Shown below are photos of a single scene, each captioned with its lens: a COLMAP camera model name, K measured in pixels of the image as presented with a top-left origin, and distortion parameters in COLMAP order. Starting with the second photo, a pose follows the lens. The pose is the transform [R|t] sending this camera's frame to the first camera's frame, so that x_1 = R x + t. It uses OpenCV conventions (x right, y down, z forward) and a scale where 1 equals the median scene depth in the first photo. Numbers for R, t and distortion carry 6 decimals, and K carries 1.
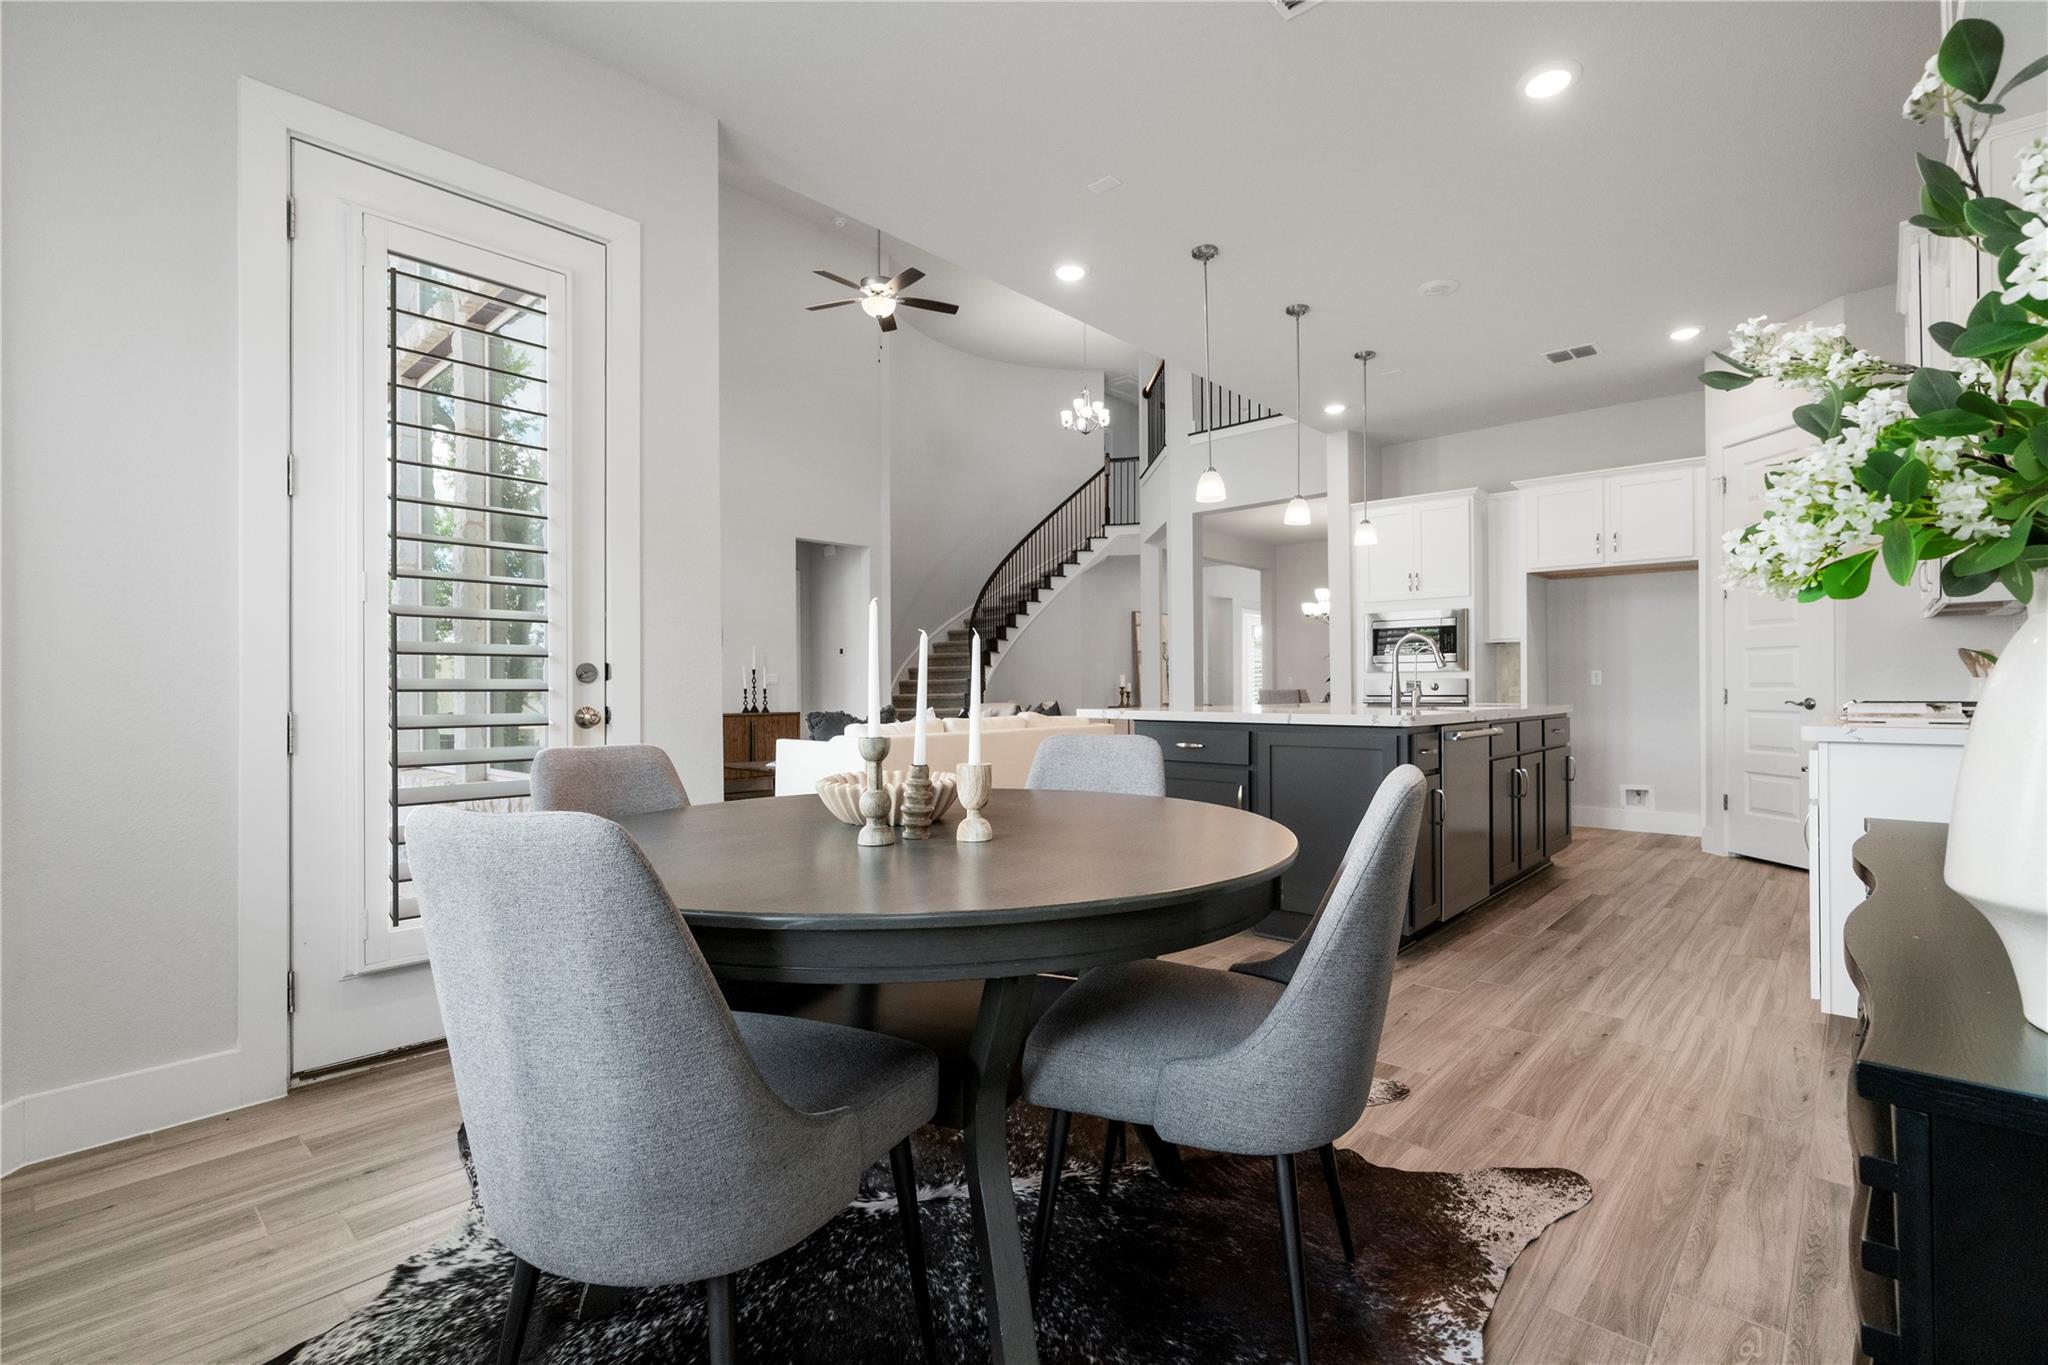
lens RADIAL K [[923.5, 0, 1040.9], [0, 923.5, 679.9], [0, 0, 1]] dist [-0.002003, 0.006404]
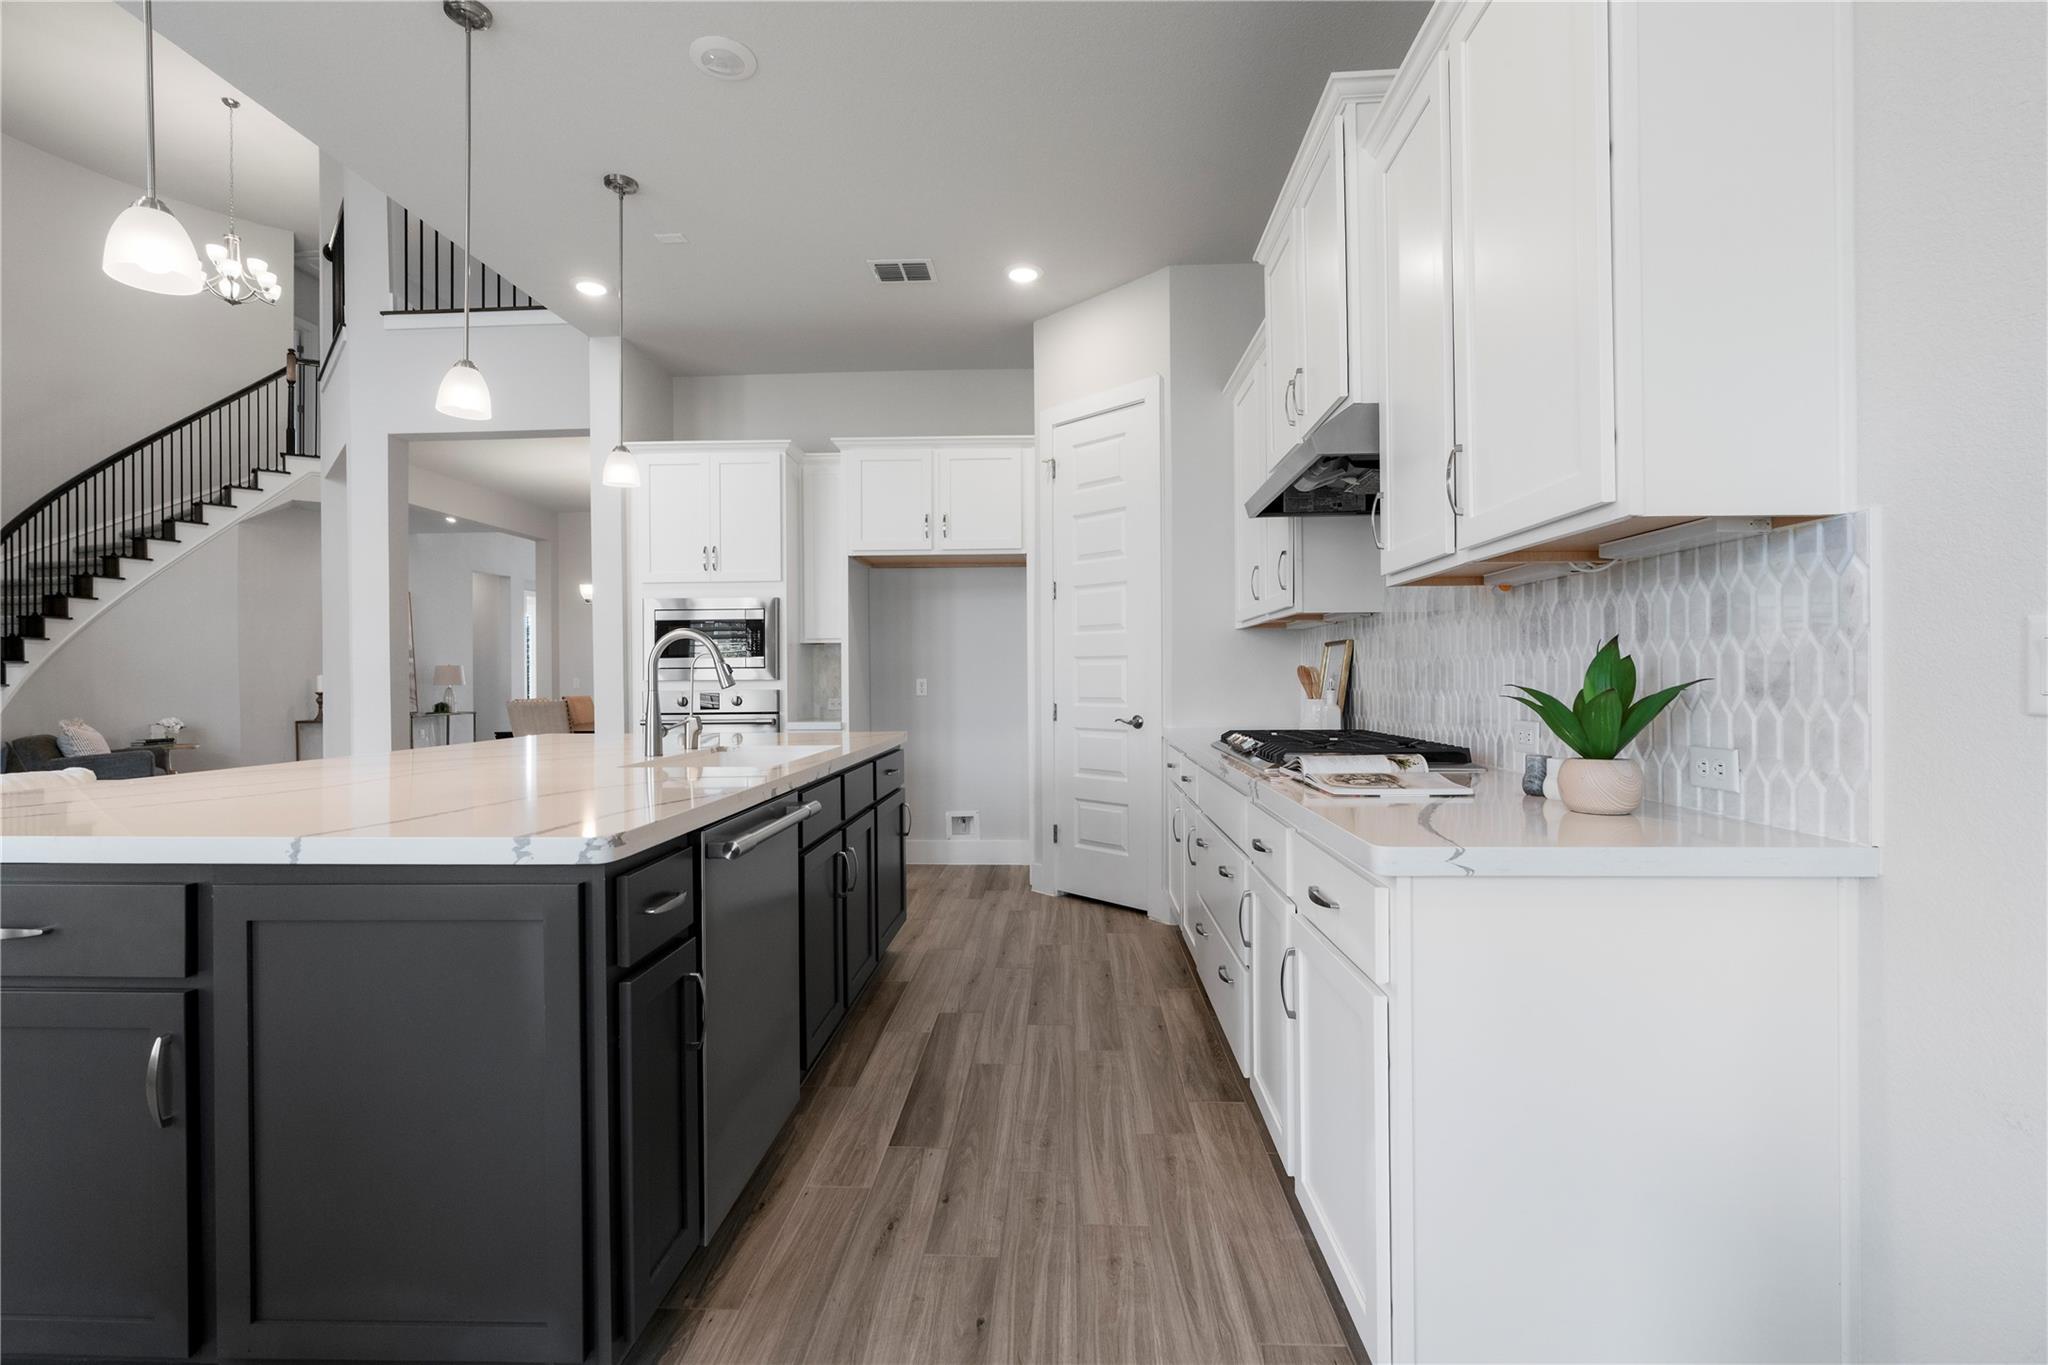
lens RADIAL K [[917.8, 0, 1027.4], [0, 917.8, 679.0], [0, 0, 1]] dist [-0.018331, 0.006528]
pose [[0.774185, -0.003465, 0.632950, 0.104449], [-0.001030, 0.999977, 0.006733, -0.011430], [-0.632958, -0.005865, 0.774164, 0.208730]]
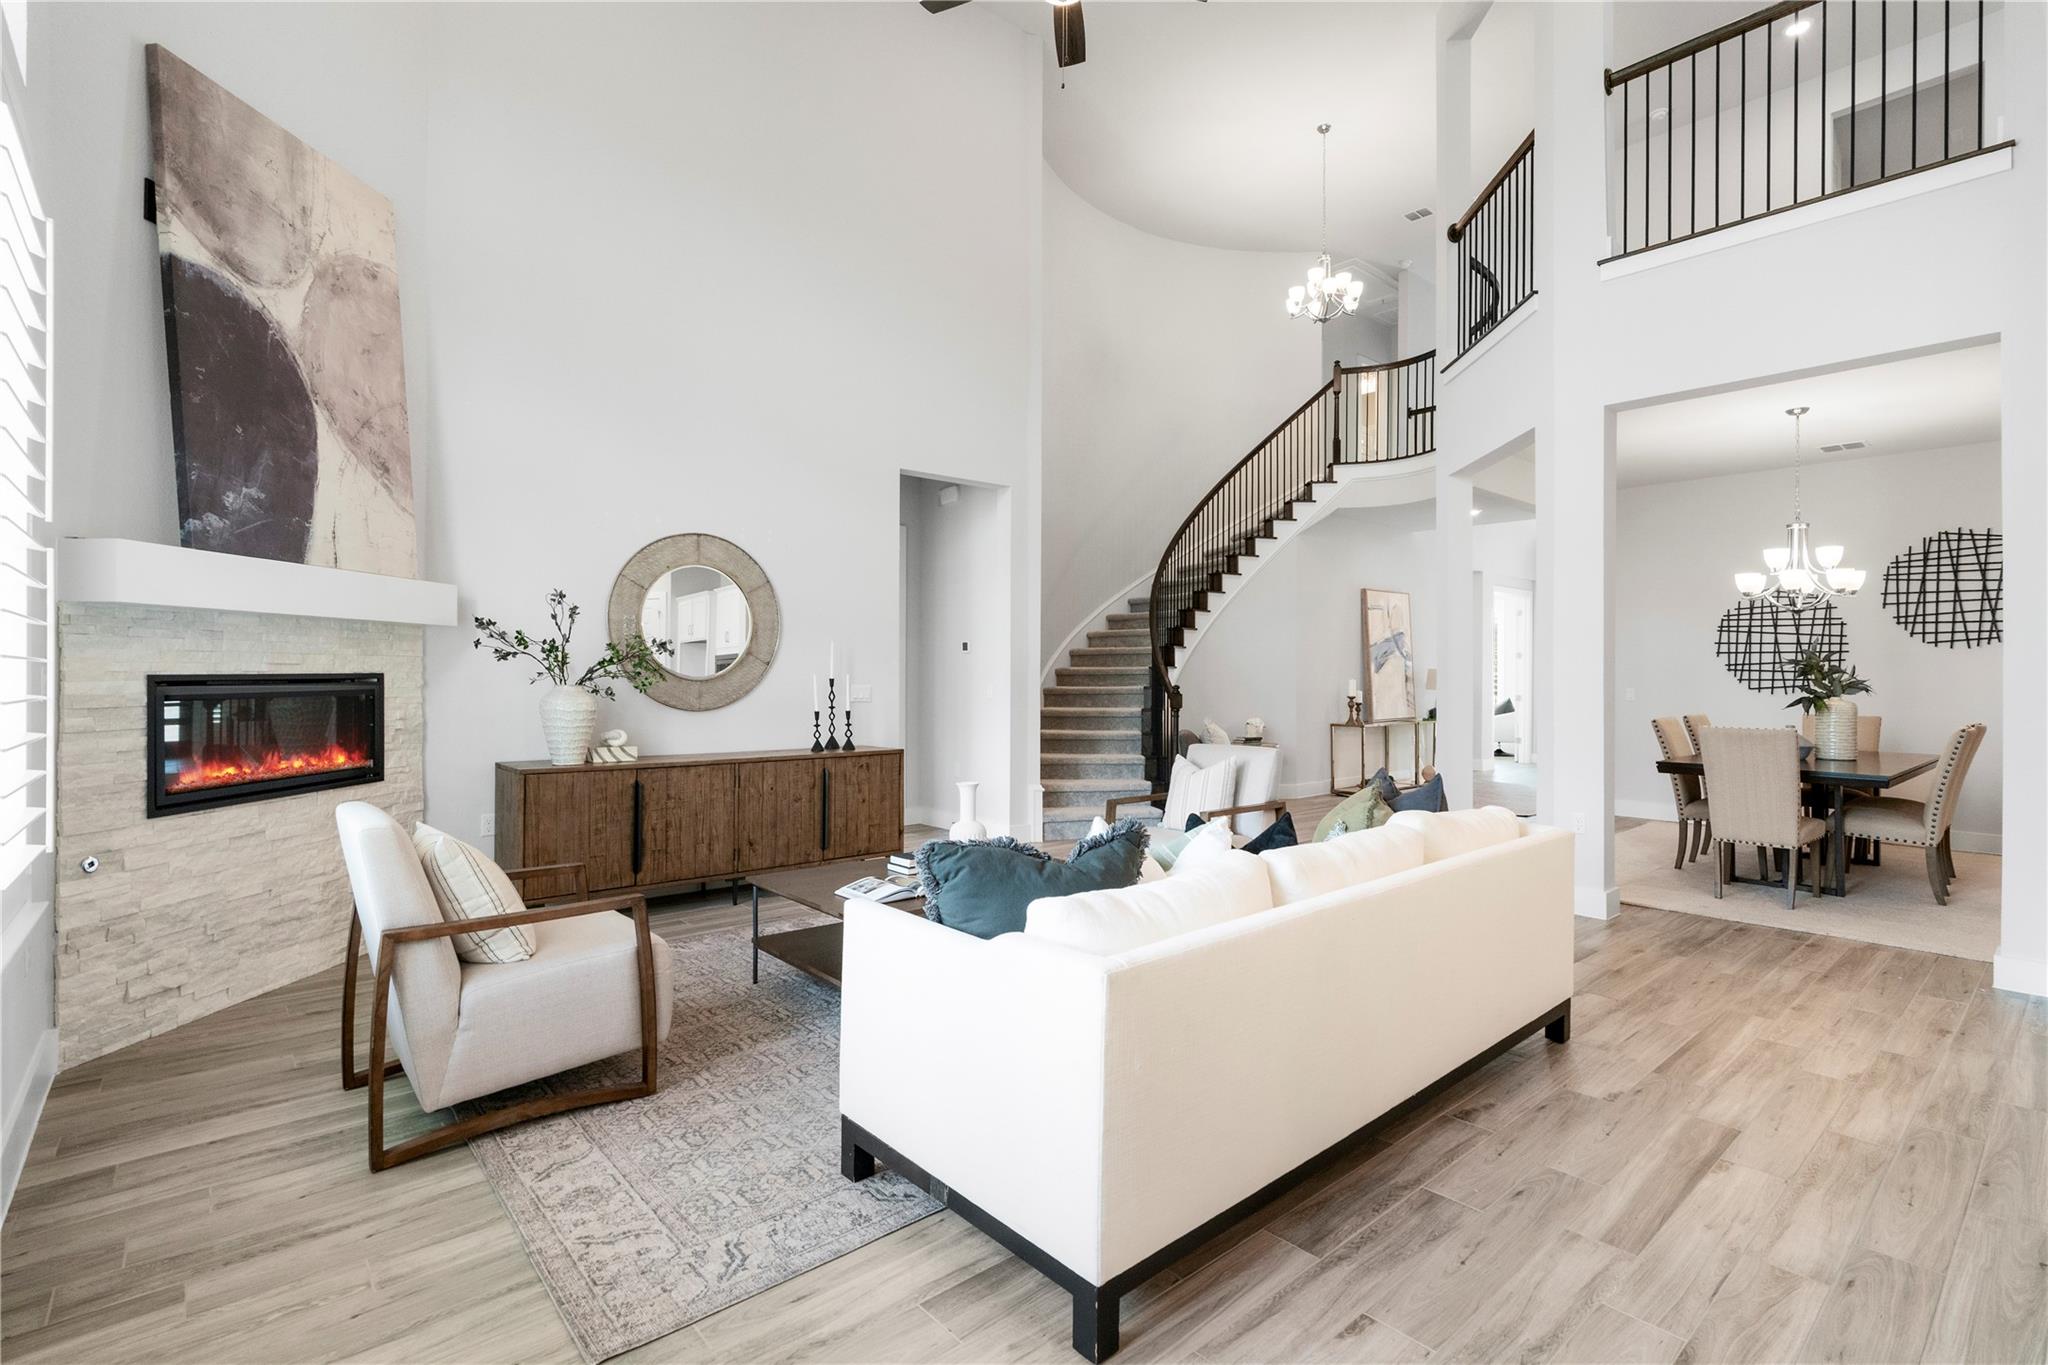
lens RADIAL K [[954.3, 0, 1003.8], [0, 954.3, 674.4], [0, 0, 1]] dist [-0.018388, 0.000272]
pose [[0.988773, 0.013846, -0.148782, -0.102823], [-0.012027, 0.999842, 0.013119, -0.024243], [0.148941, -0.011182, 0.988783, 0.389944]]
